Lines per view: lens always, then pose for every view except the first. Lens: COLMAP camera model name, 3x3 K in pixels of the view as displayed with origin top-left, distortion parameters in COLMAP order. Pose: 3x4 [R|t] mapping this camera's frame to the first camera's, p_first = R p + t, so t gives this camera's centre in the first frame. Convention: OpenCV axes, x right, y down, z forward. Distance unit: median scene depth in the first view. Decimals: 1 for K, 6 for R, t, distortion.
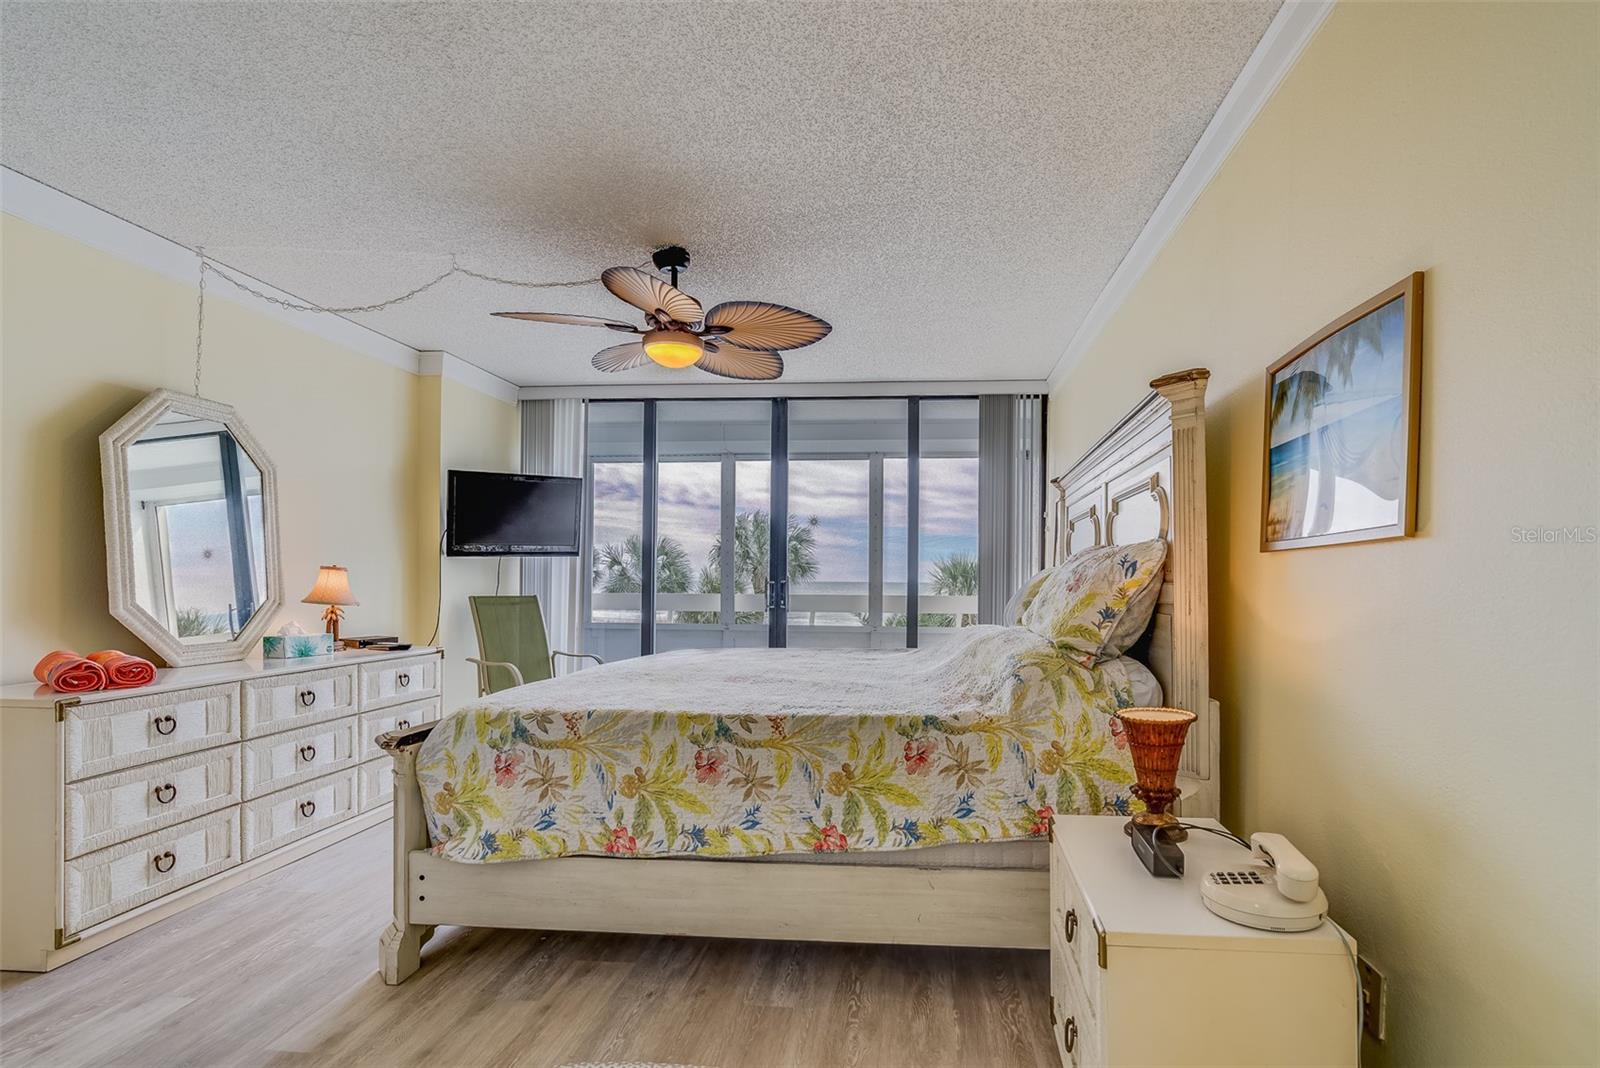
lens RADIAL K [[735.6, 0, 800.2], [0, 735.6, 571.5], [0, 0, 1]] dist [-0.002863, -0.000273]
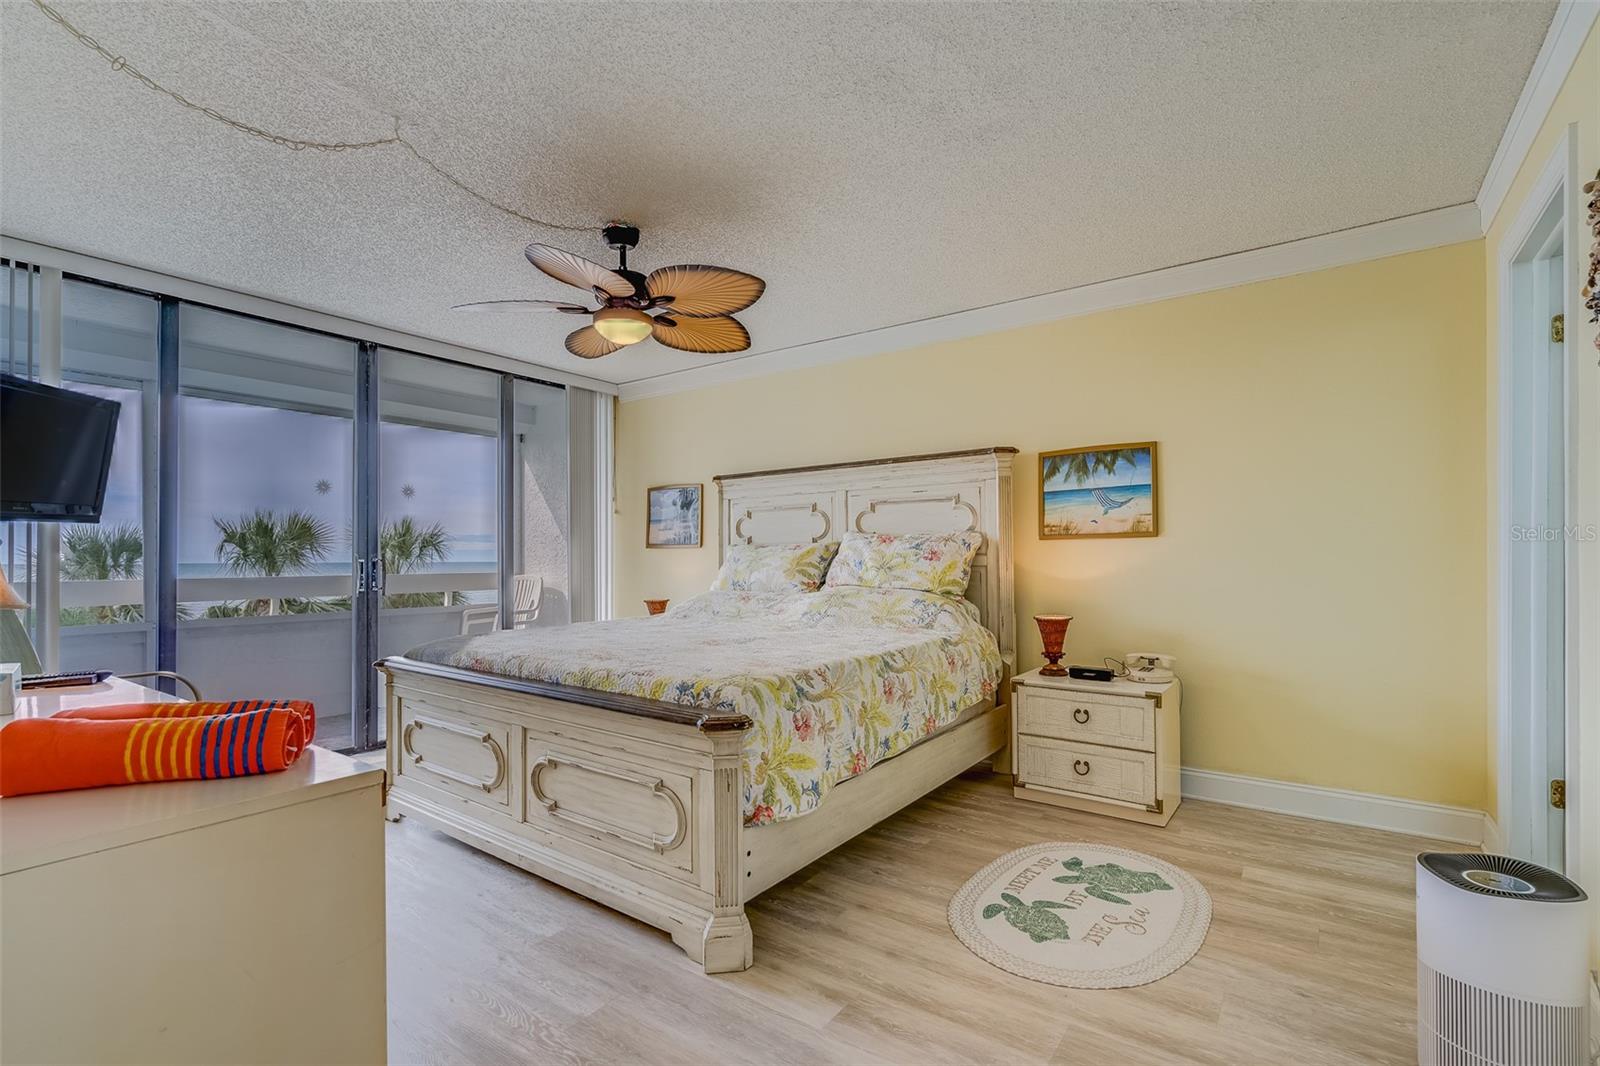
lens RADIAL K [[741.1, 0, 781.0], [0, 741.1, 538.5], [0, 0, 1]] dist [-0.002012, 0.000057]
pose [[0.527765, 0.012363, 0.849300, -1.402606], [-0.001922, 0.999909, -0.013361, 0.000726], [-0.849388, 0.005419, 0.527741, 0.442704]]
